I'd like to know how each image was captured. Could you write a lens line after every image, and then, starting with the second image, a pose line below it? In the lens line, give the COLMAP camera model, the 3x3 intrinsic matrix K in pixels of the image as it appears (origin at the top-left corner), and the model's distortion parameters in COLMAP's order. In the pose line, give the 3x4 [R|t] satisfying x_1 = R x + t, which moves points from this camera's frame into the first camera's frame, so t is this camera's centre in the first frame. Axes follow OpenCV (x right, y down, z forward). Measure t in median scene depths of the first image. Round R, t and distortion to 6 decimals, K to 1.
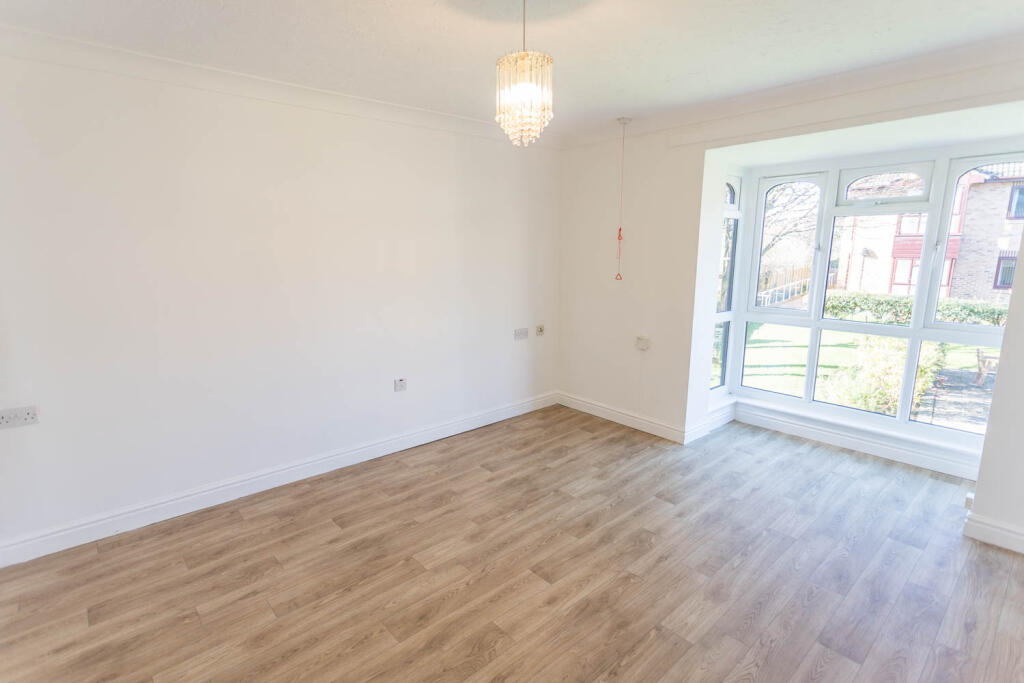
lens RADIAL K [[490.5, 0, 509.7], [0, 490.5, 342.1], [0, 0, 1]] dist [0.010546, -0.001487]
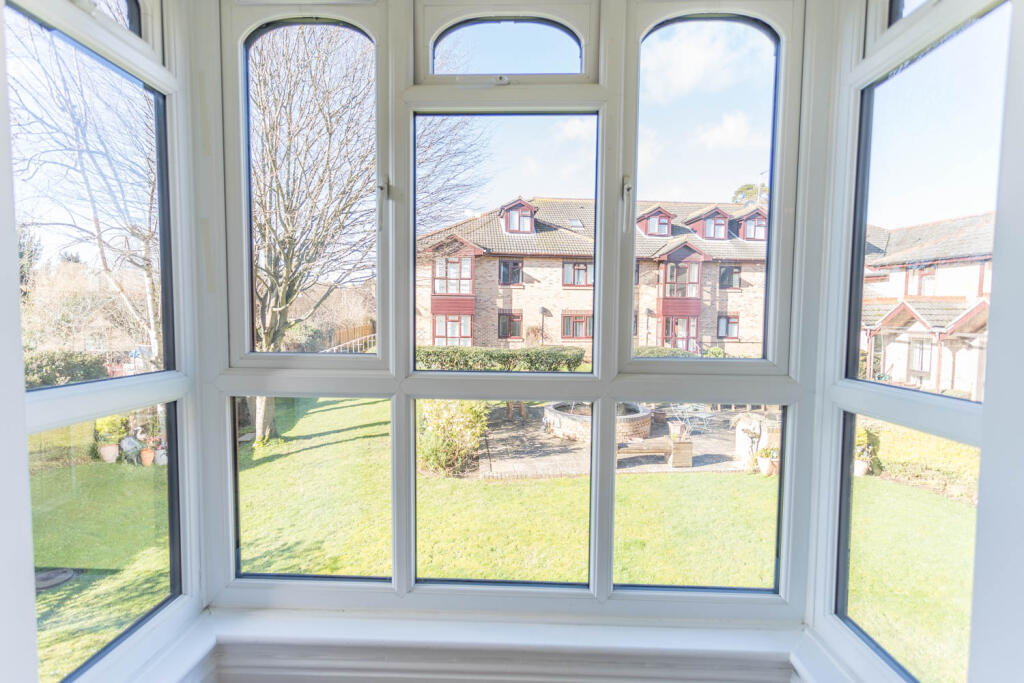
lens RADIAL K [[490.5, 0, 509.3], [0, 490.5, 342.8], [0, 0, 1]] dist [0.010546, -0.001487]
pose [[0.680016, -0.036212, 0.732303, 0.095550], [0.126660, 0.989566, -0.068683, -0.008071], [-0.722175, 0.139459, 0.677507, 0.161653]]
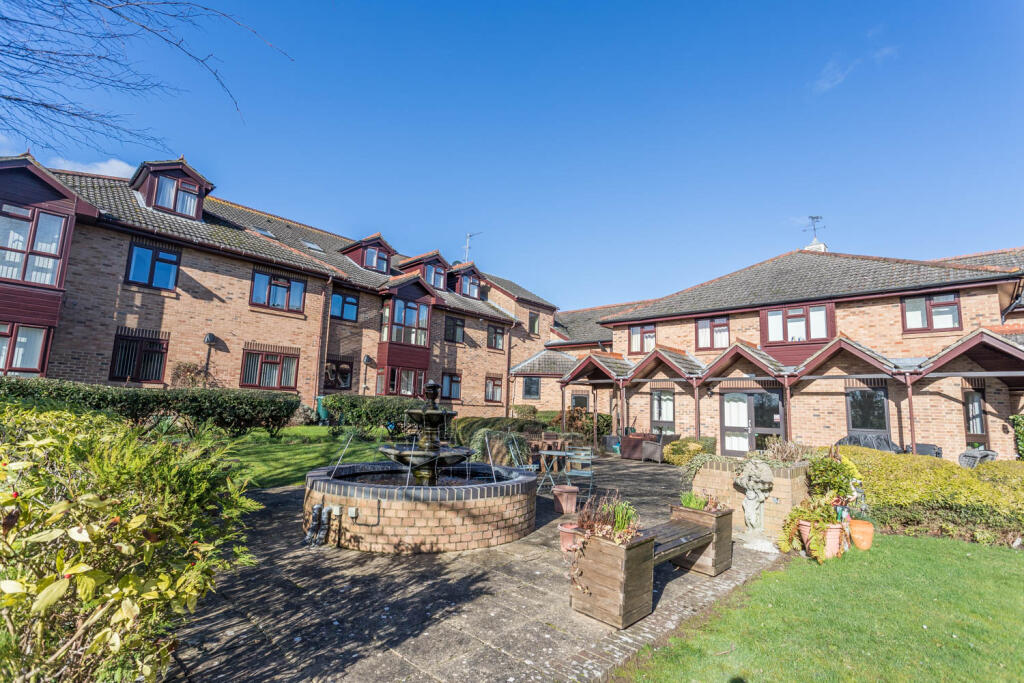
lens RADIAL K [[490.5, 0, 512.9], [0, 490.5, 336.6], [0, 0, 1]] dist [0.010546, -0.001487]
pose [[0.040216, 0.151486, 0.987641, 0.404105], [0.152738, 0.975892, -0.155904, 0.029330], [-0.987448, 0.157120, 0.016108, 0.540982]]
